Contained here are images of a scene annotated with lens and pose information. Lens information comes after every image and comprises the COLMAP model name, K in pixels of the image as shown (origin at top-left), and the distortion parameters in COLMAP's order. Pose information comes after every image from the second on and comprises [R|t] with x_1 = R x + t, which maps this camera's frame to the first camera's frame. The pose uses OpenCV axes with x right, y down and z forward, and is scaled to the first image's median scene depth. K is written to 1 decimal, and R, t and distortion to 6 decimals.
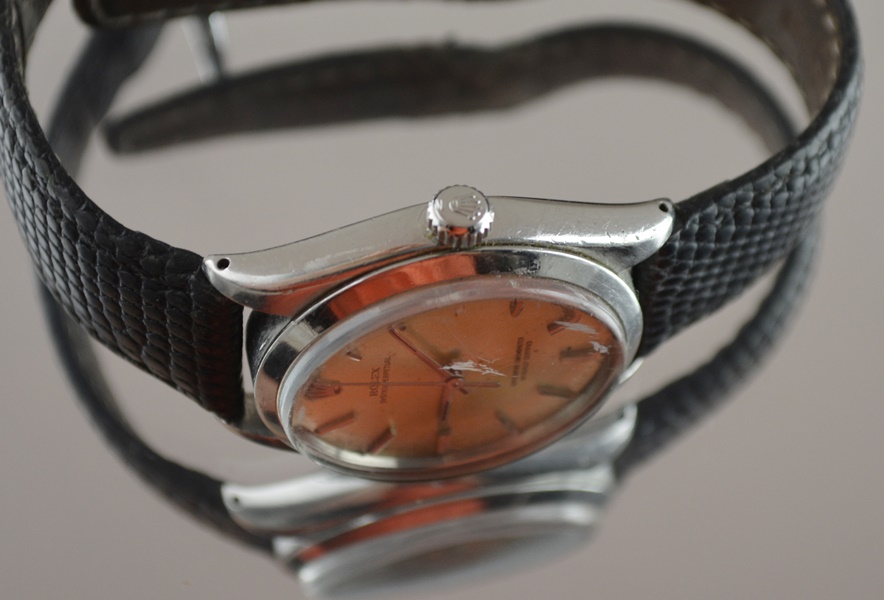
lens RADIAL K [[2252.5, 0, 449.1], [0, 2252.5, 298.6], [0, 0, 1]] dist [0.458567, 0.000000]
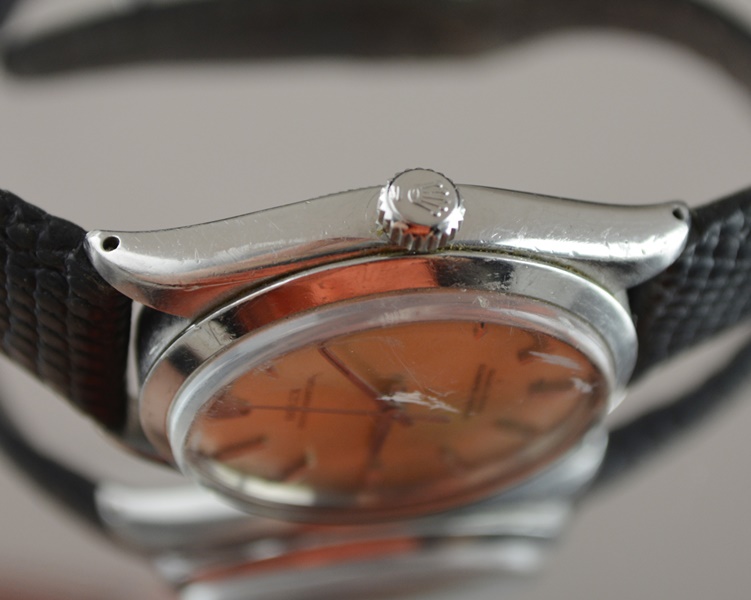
lens RADIAL K [[1892.2, 0, 369.8], [0, 1892.2, 300.8], [0, 0, 1]] dist [0.169103, 0.000000]
pose [[0.996769, 0.079043, 0.014241, -0.018626], [-0.079848, 0.994365, 0.069734, -0.047812], [-0.008649, -0.070646, 0.997464, 0.343196]]
